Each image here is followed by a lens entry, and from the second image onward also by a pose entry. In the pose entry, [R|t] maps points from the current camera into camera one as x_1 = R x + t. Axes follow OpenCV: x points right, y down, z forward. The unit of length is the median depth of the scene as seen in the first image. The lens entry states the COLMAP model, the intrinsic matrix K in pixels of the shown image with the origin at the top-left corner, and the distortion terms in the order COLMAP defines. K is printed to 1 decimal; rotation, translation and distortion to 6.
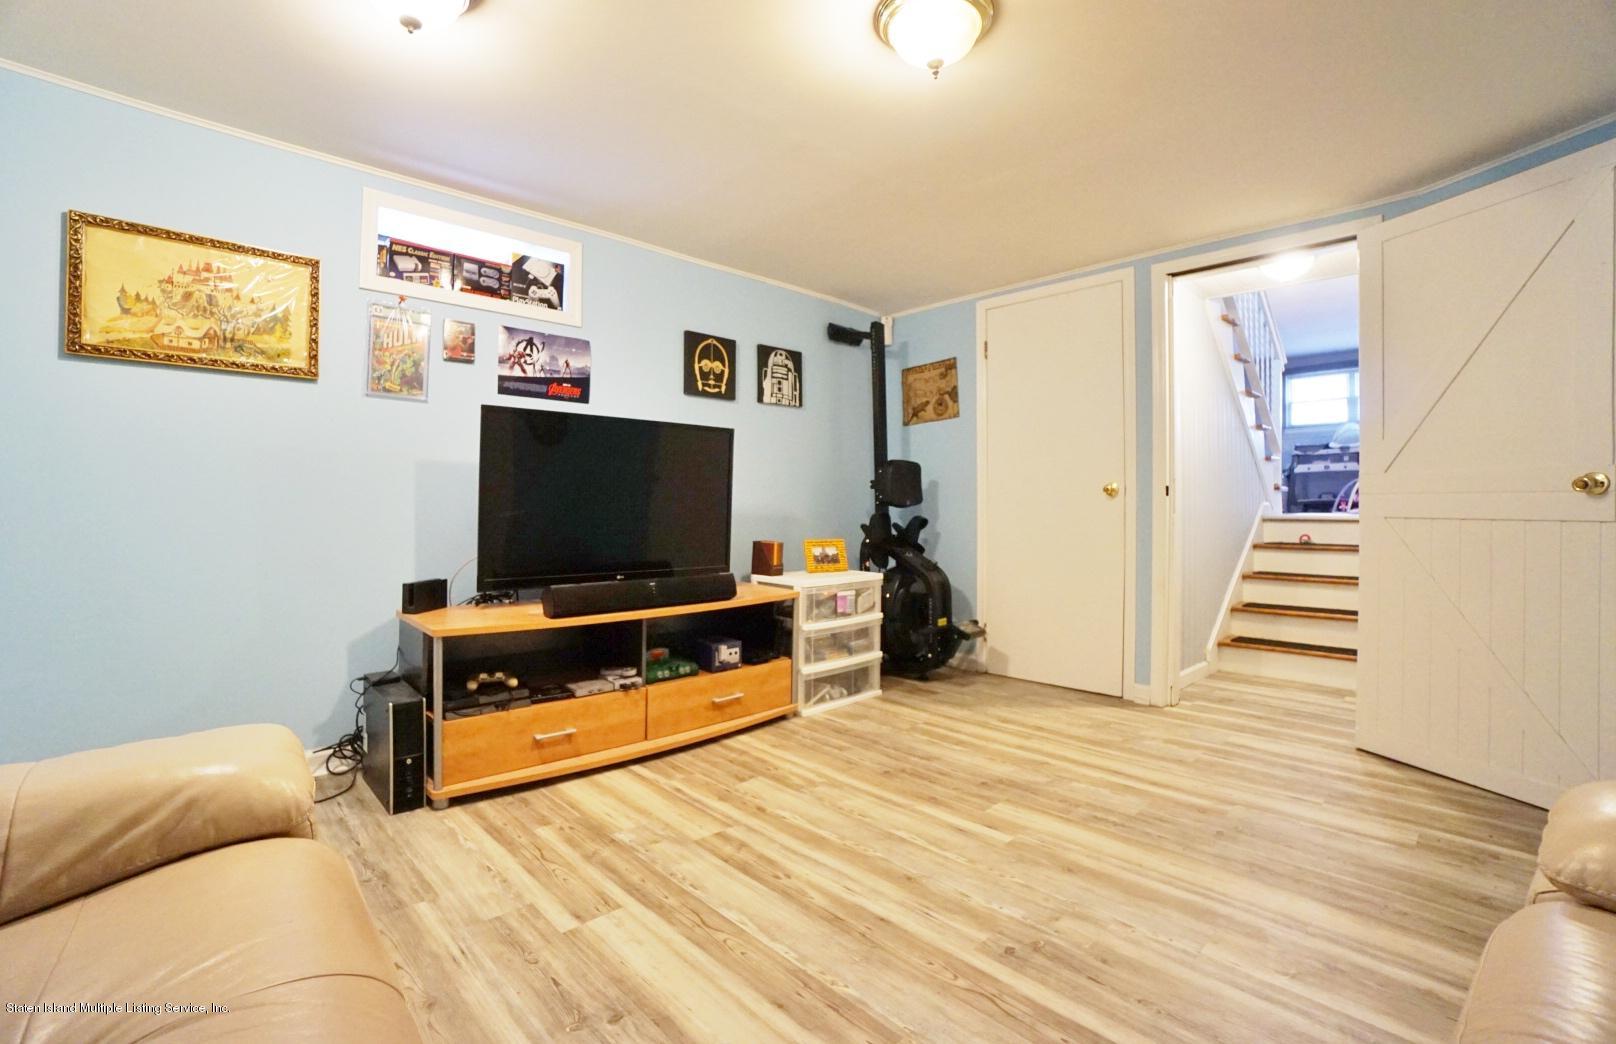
lens RADIAL K [[718.0, 0, 808.0], [0, 718.0, 522.0], [0, 0, 1]] dist [-0.031066, 0.000264]
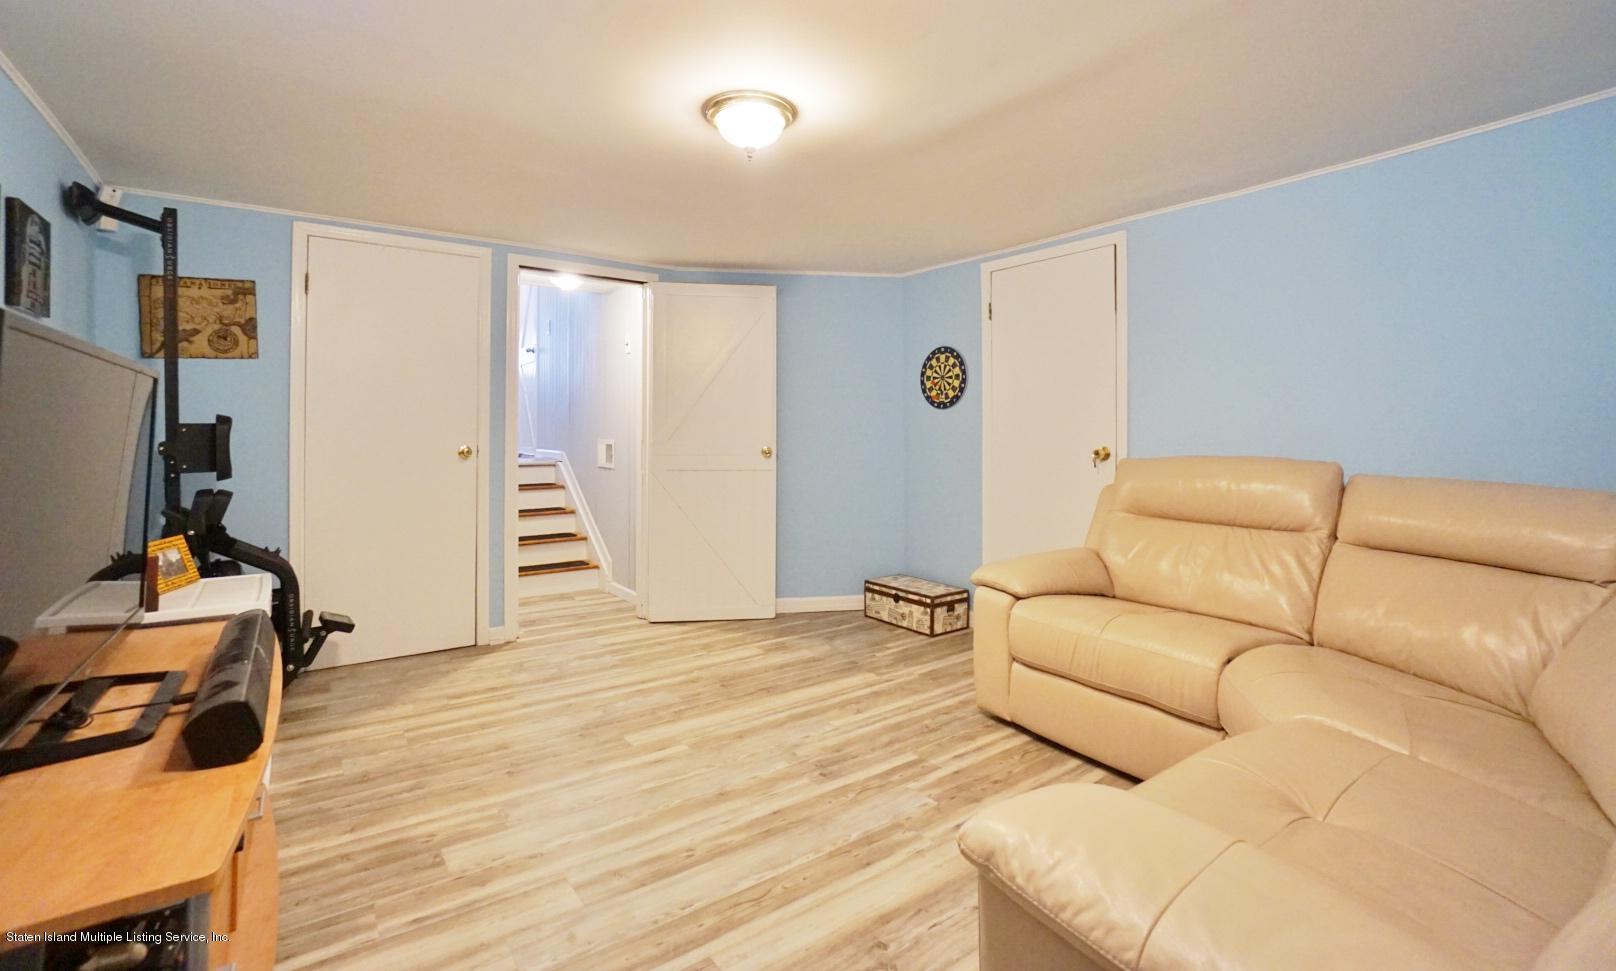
lens RADIAL K [[692.4, 0, 808.0], [0, 692.4, 485.5], [0, 0, 1]] dist [-0.020260, 0.000282]
pose [[0.115272, -0.064914, 0.991211, -0.754002], [0.004875, 0.997887, 0.064784, -0.090251], [-0.993322, -0.002635, 0.115345, 0.529323]]
